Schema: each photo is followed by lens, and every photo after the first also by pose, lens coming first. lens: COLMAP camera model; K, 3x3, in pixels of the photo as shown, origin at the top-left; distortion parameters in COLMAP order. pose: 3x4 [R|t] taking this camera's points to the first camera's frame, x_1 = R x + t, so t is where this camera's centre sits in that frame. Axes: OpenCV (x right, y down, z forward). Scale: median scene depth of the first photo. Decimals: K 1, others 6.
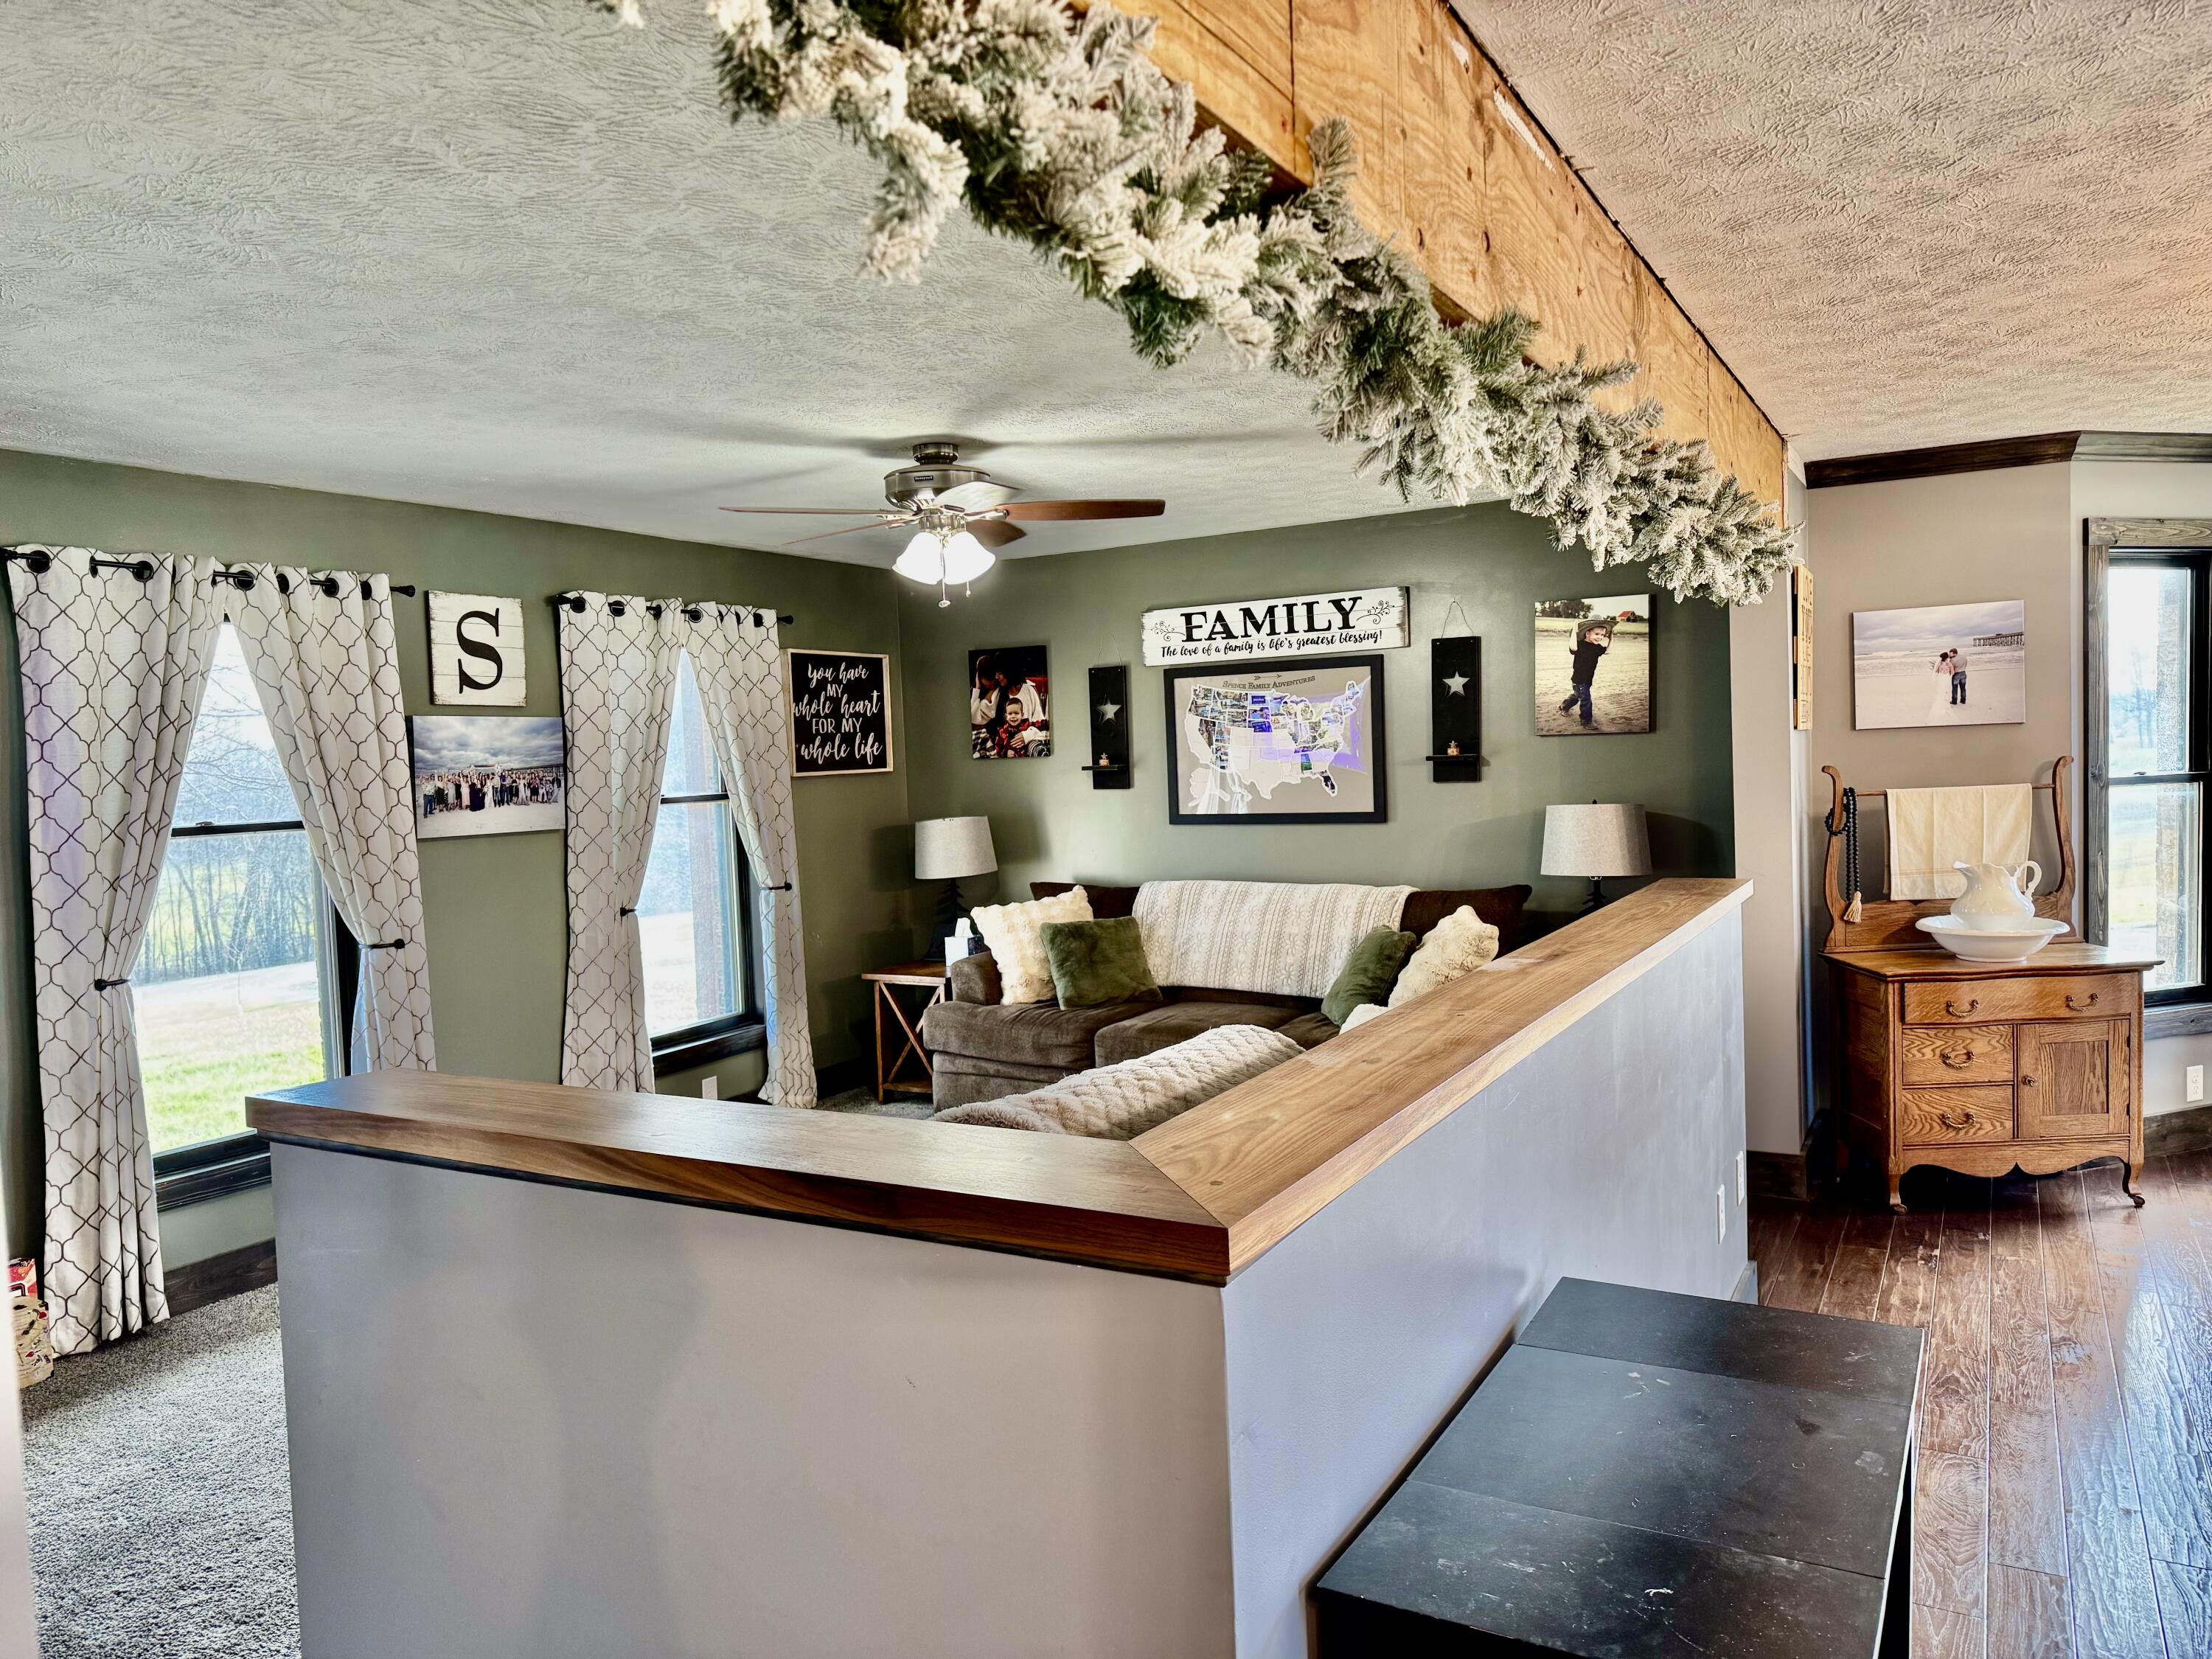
lens RADIAL K [[1549.7, 0, 1101.7], [0, 1549.7, 832.5], [0, 0, 1]] dist [0.010473, -0.016409]
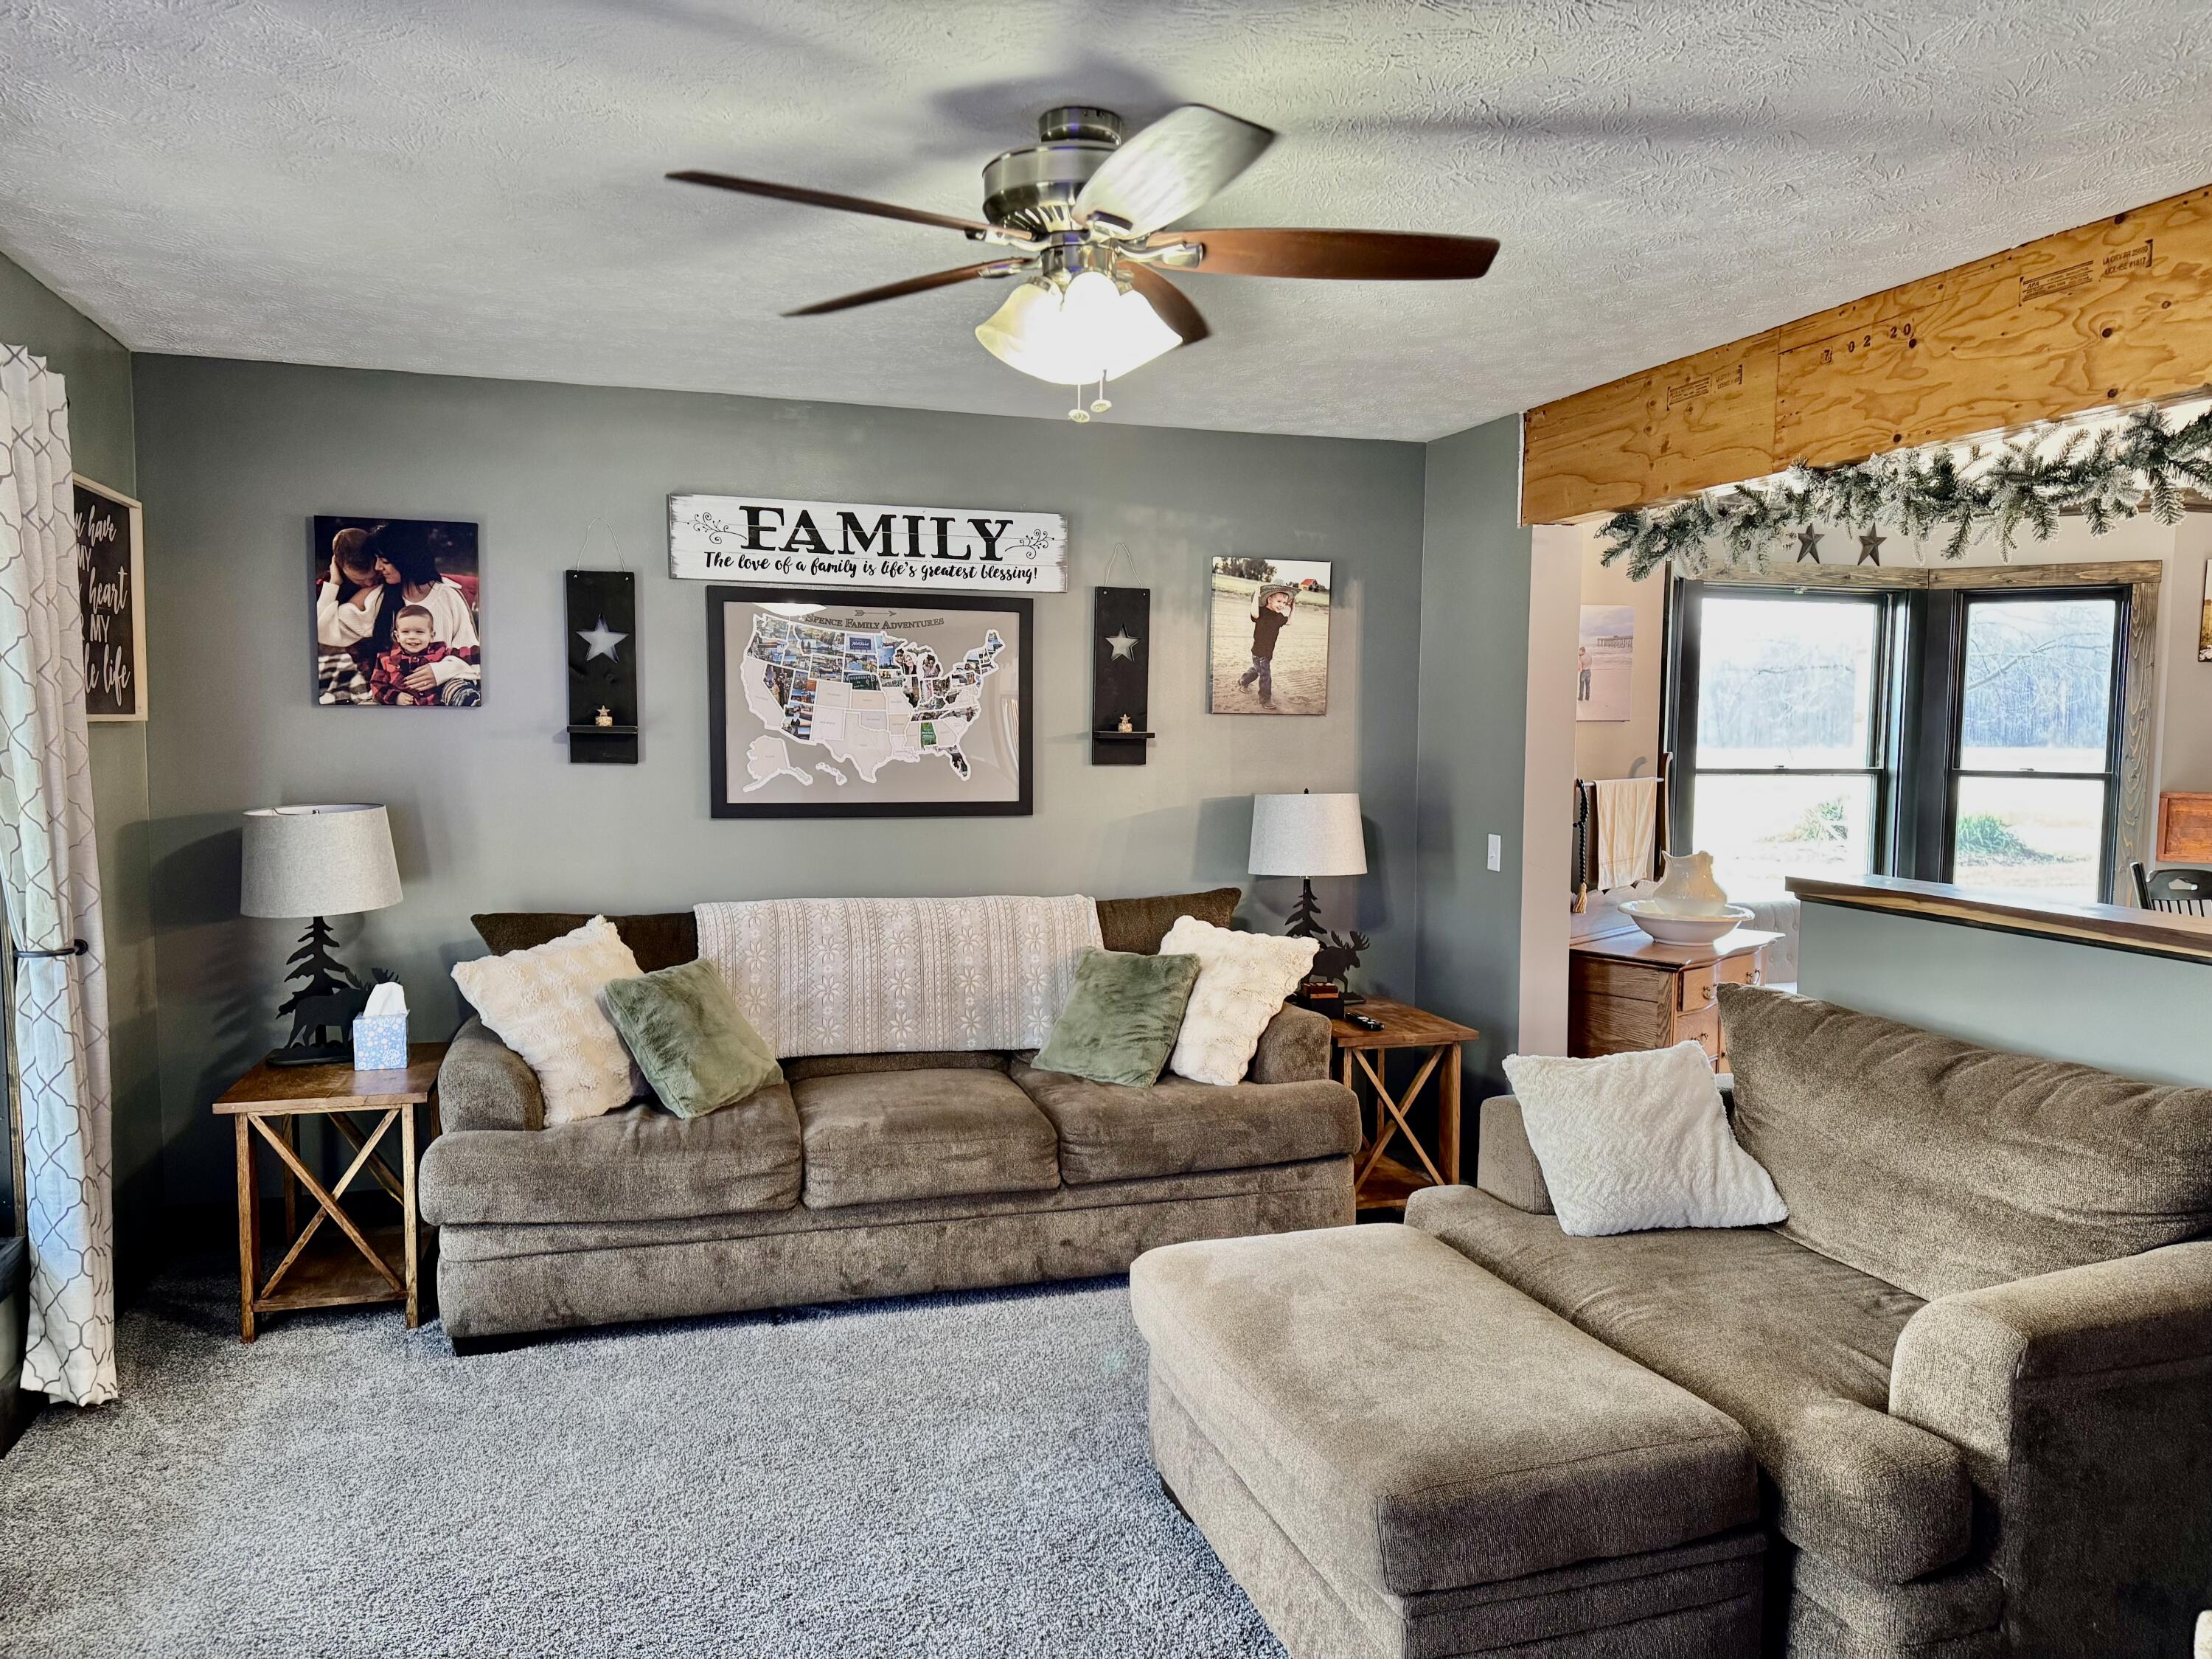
lens RADIAL K [[1549.7, 0, 1108.5], [0, 1549.7, 841.5], [0, 0, 1]] dist [0.010473, -0.016409]
pose [[0.643868, -0.020478, 0.764862, -0.685889], [0.000686, 0.999657, 0.026187, -0.023500], [-0.765136, -0.016336, 0.643661, 0.819150]]
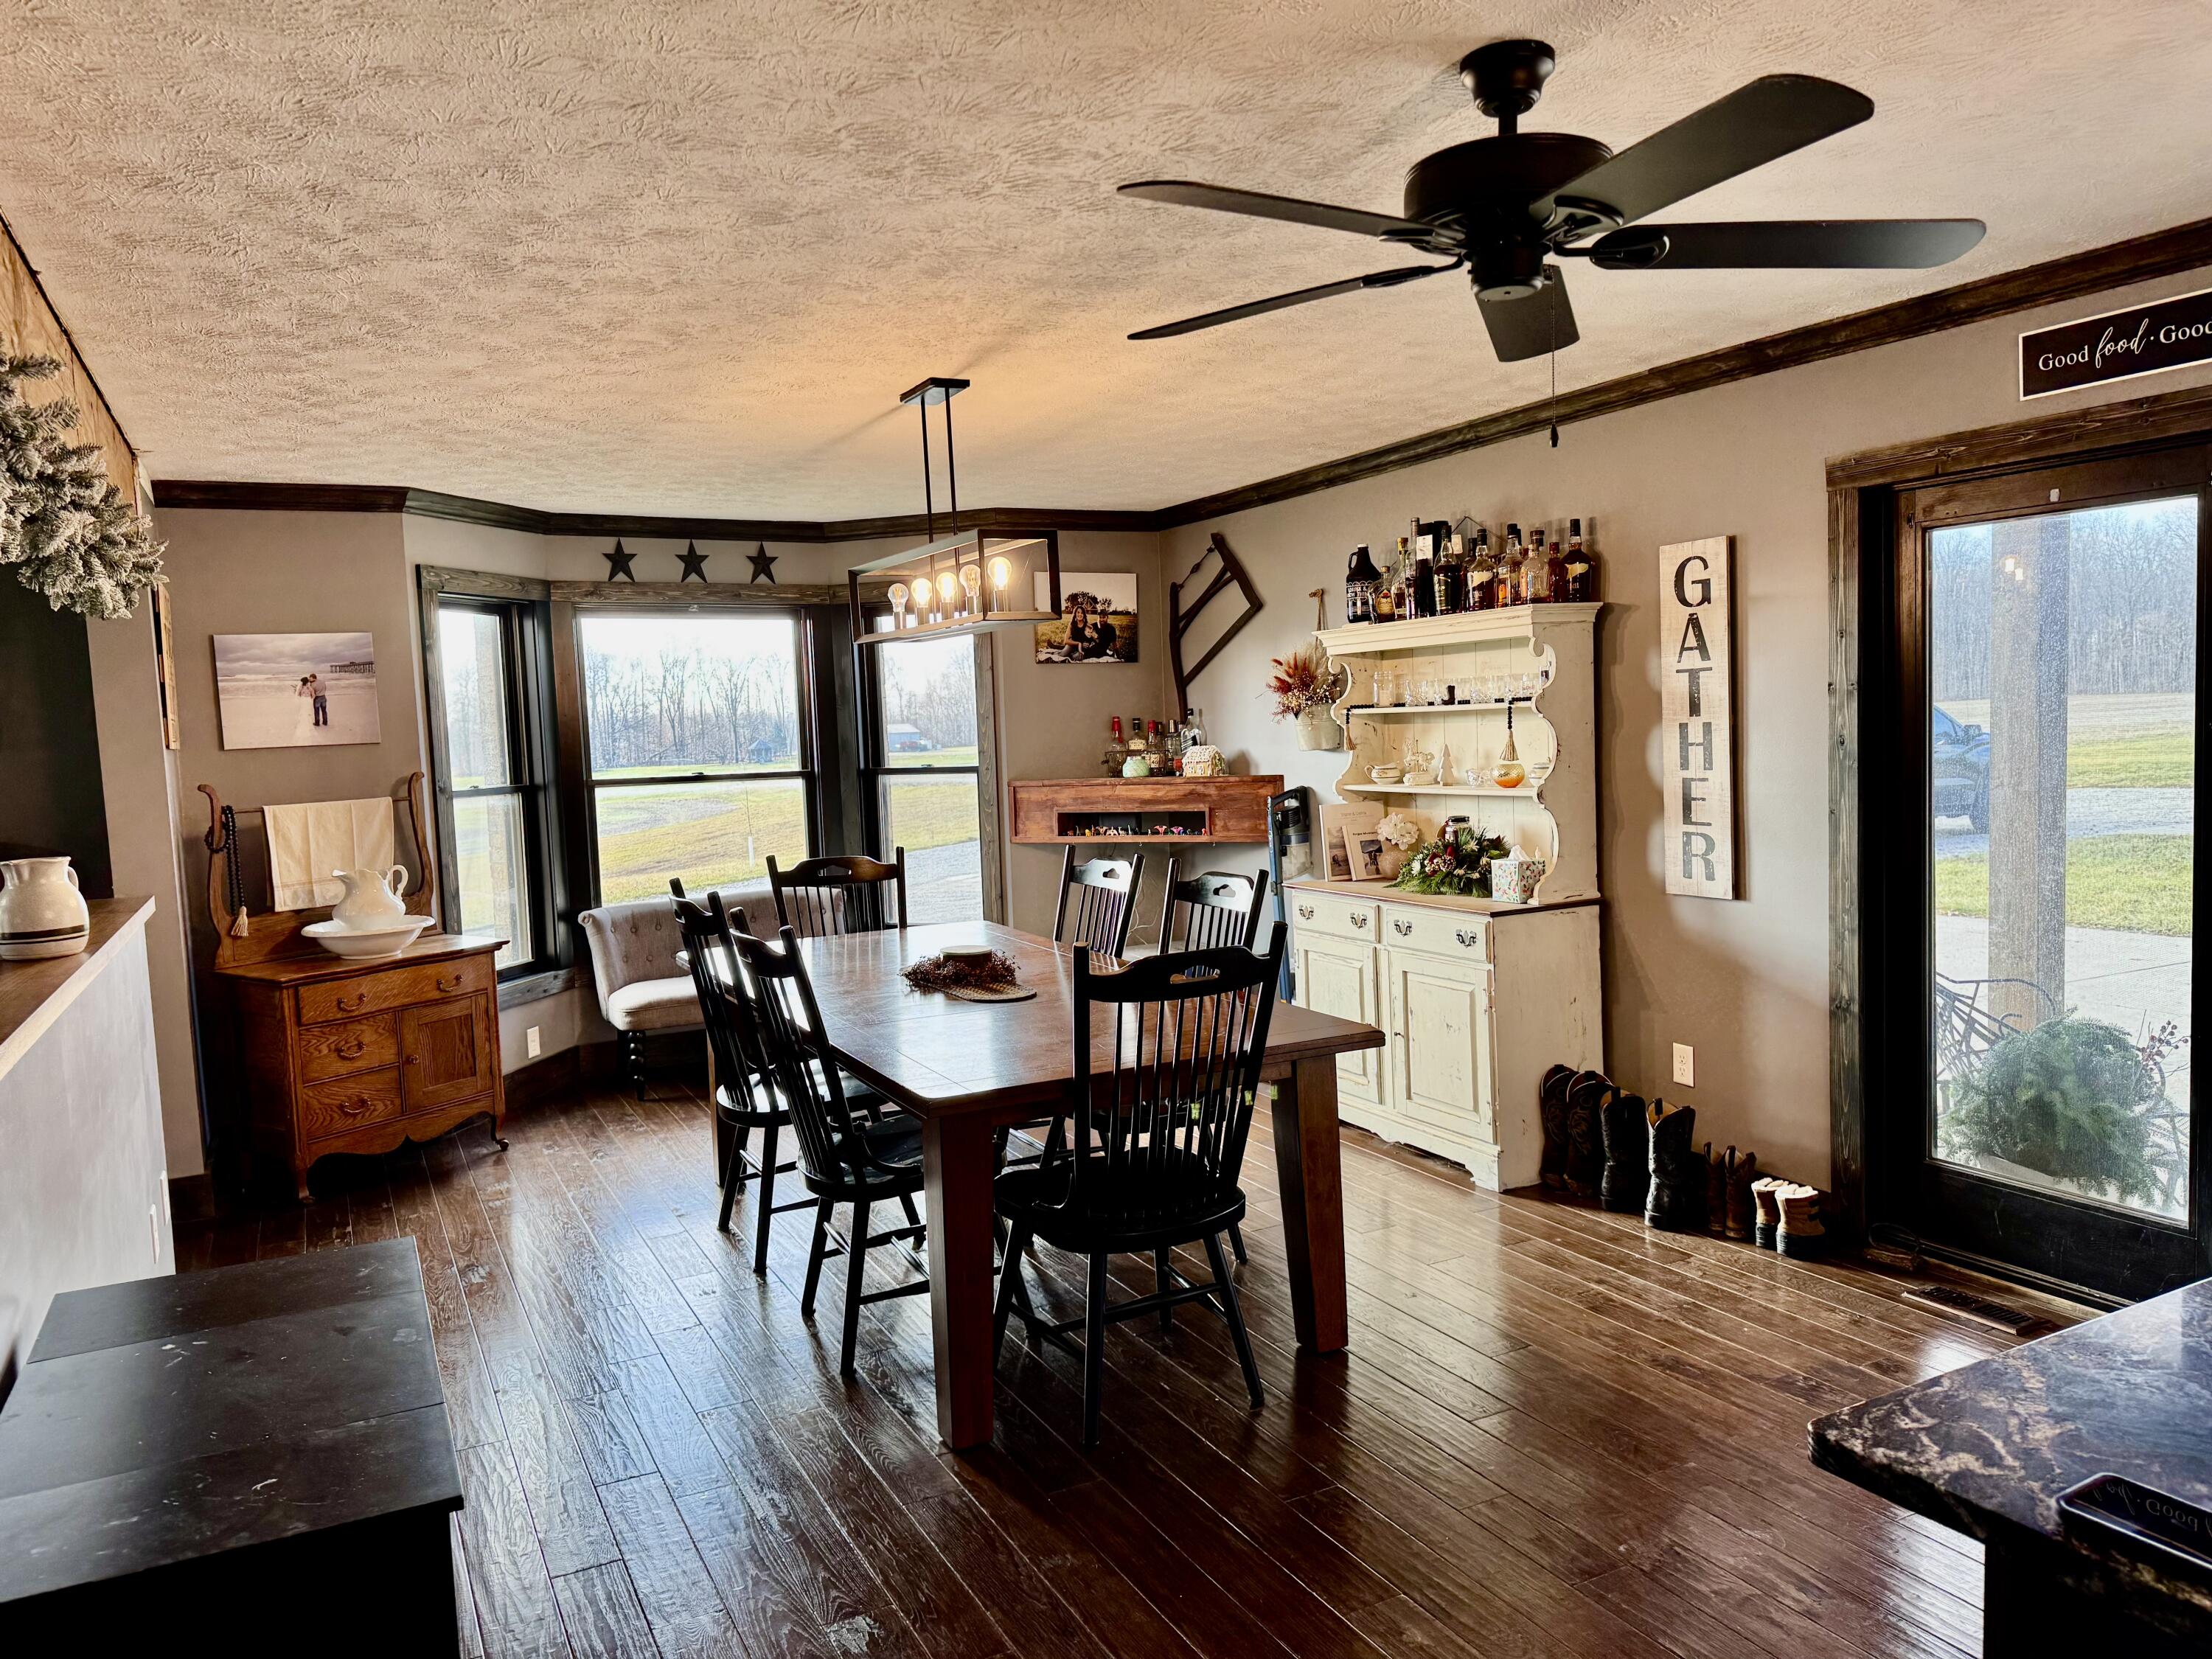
lens RADIAL K [[1549.7, 0, 1105.8], [0, 1549.7, 833.9], [0, 0, 1]] dist [0.010473, -0.016409]
pose [[0.540929, -0.047183, 0.839744, -0.059288], [0.064827, 0.997794, 0.014305, 0.011600], [-0.838567, 0.046700, 0.542794, -0.035257]]
